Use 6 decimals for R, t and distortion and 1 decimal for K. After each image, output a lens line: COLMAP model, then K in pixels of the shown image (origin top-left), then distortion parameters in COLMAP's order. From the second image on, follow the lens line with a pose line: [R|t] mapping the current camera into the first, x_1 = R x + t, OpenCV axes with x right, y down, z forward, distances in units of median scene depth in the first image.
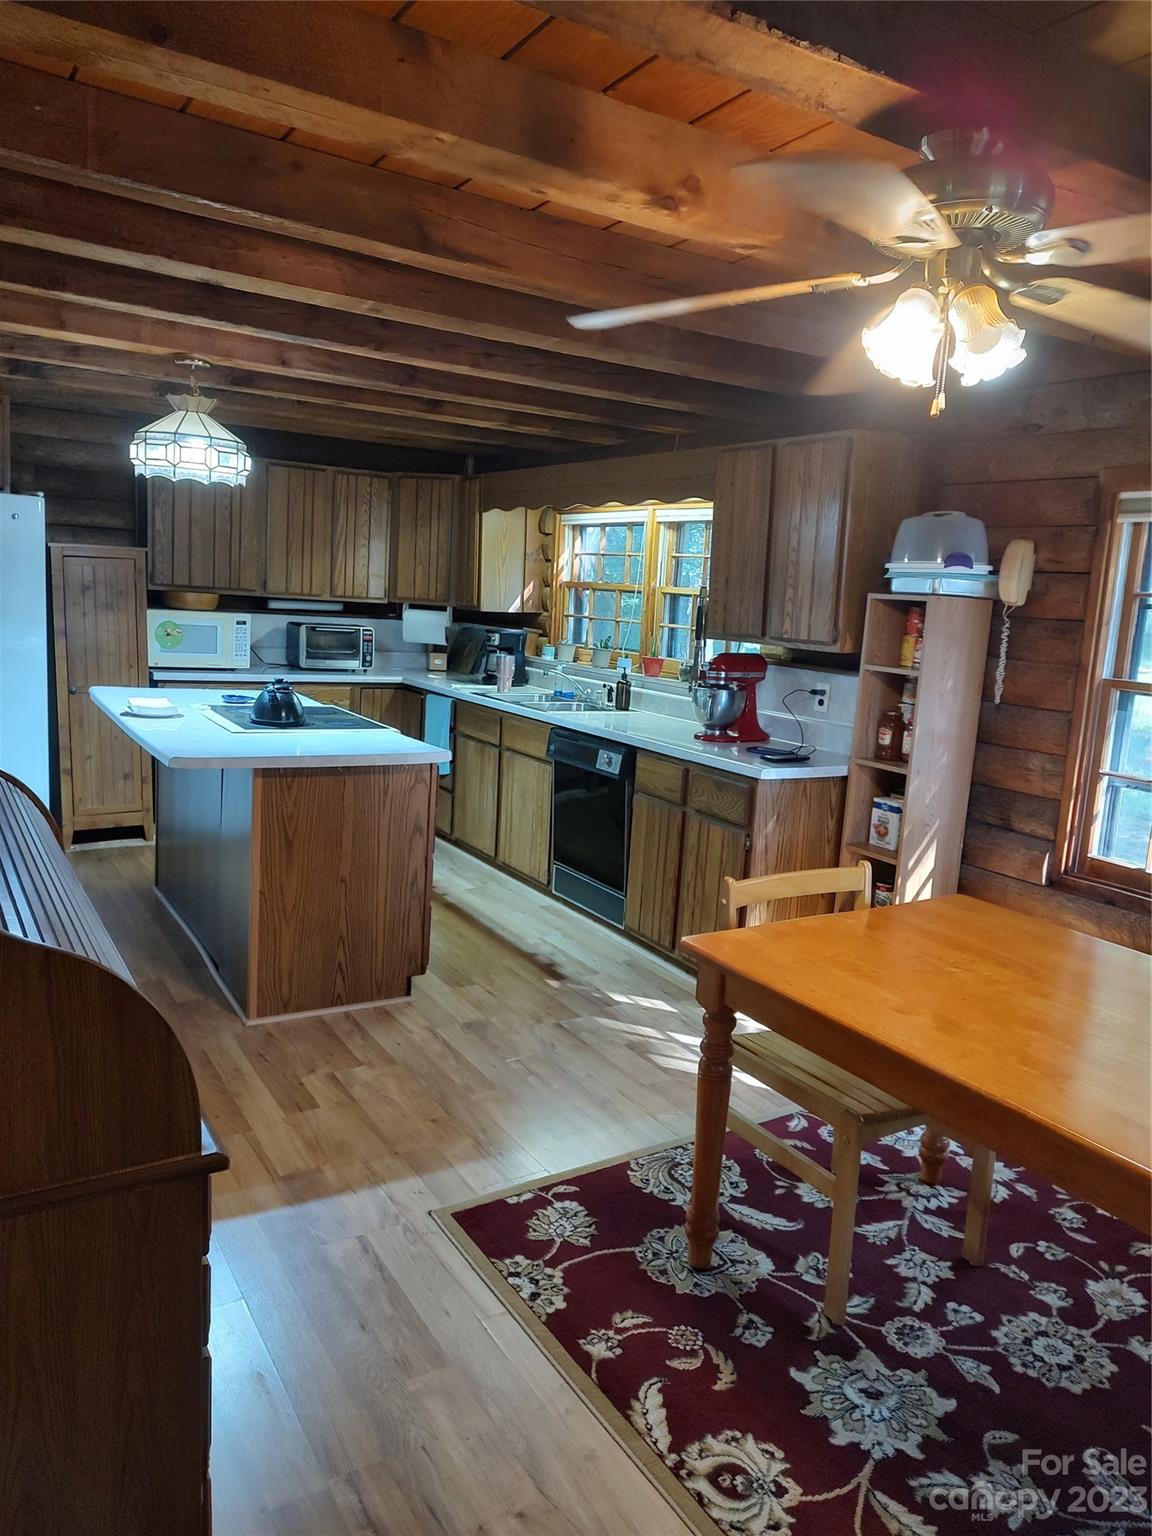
lens RADIAL K [[1100.7, 0, 583.7], [0, 1100.7, 761.5], [0, 0, 1]] dist [0.011520, -0.022824]
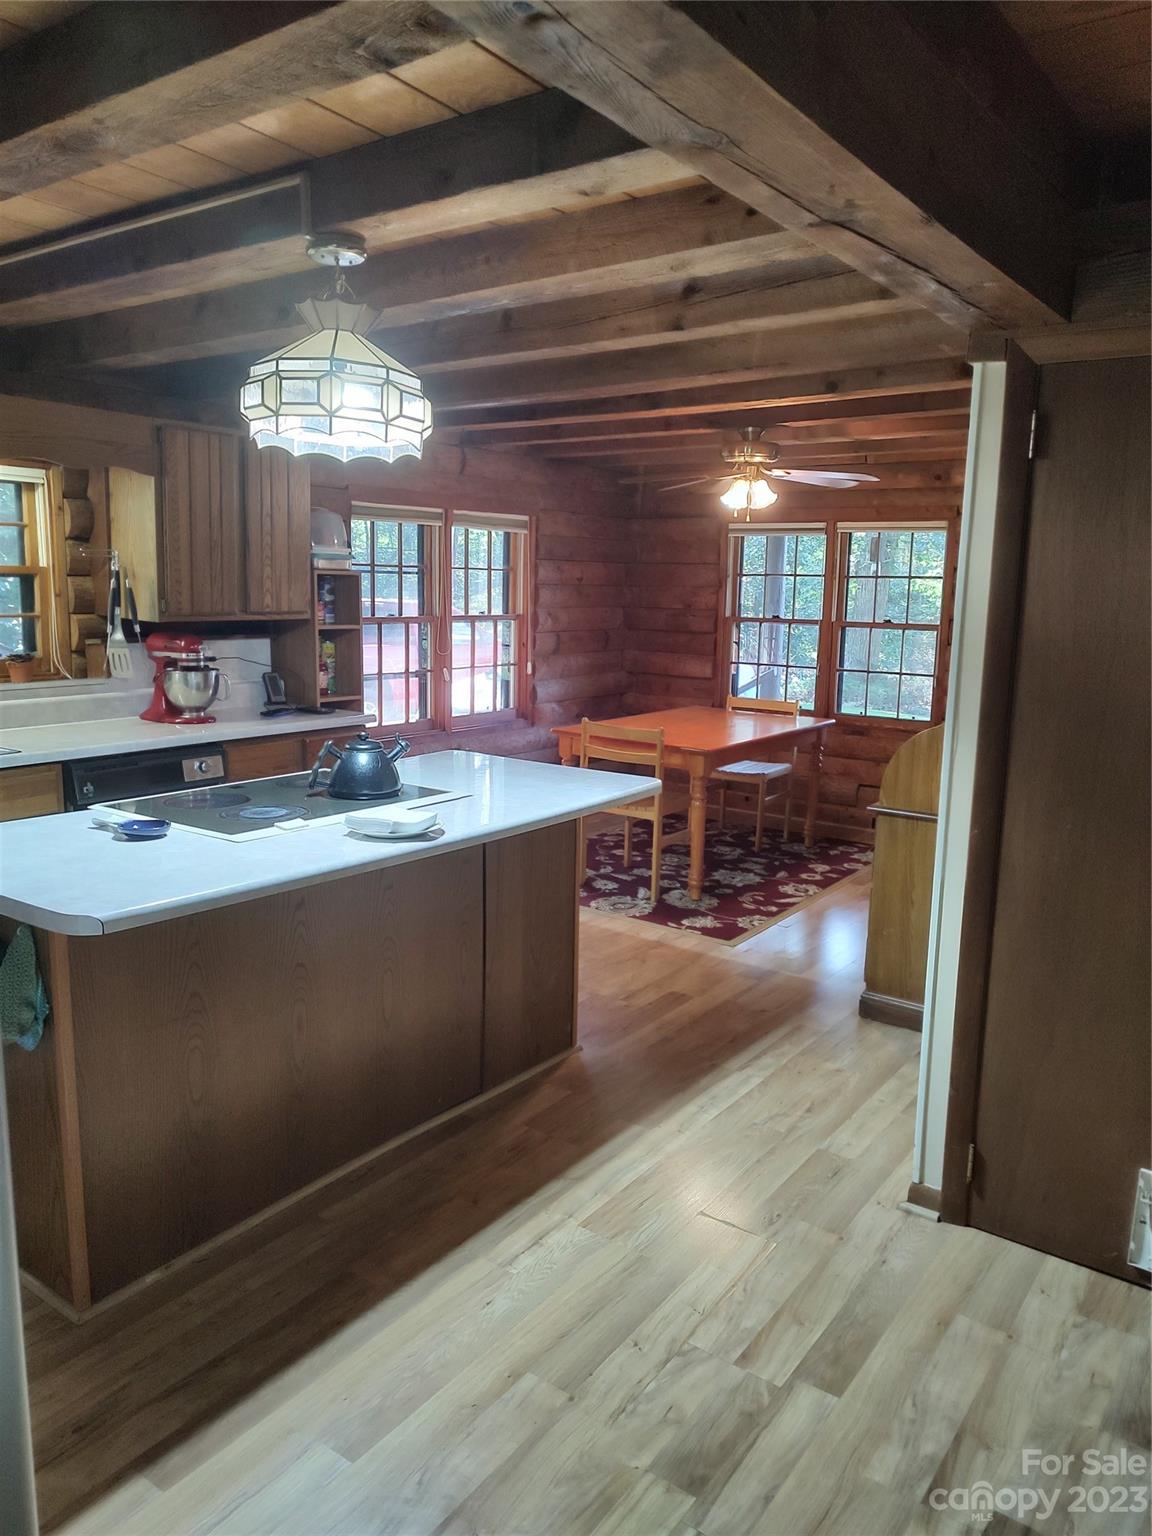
lens RADIAL K [[1100.7, 0, 575.9], [0, 1100.7, 770.4], [0, 0, 1]] dist [0.011520, -0.022824]
pose [[-0.387858, -0.216076, 0.896035, -1.527622], [0.103403, 0.955797, 0.275246, -0.361929], [-0.915901, 0.199409, -0.348370, 1.751464]]
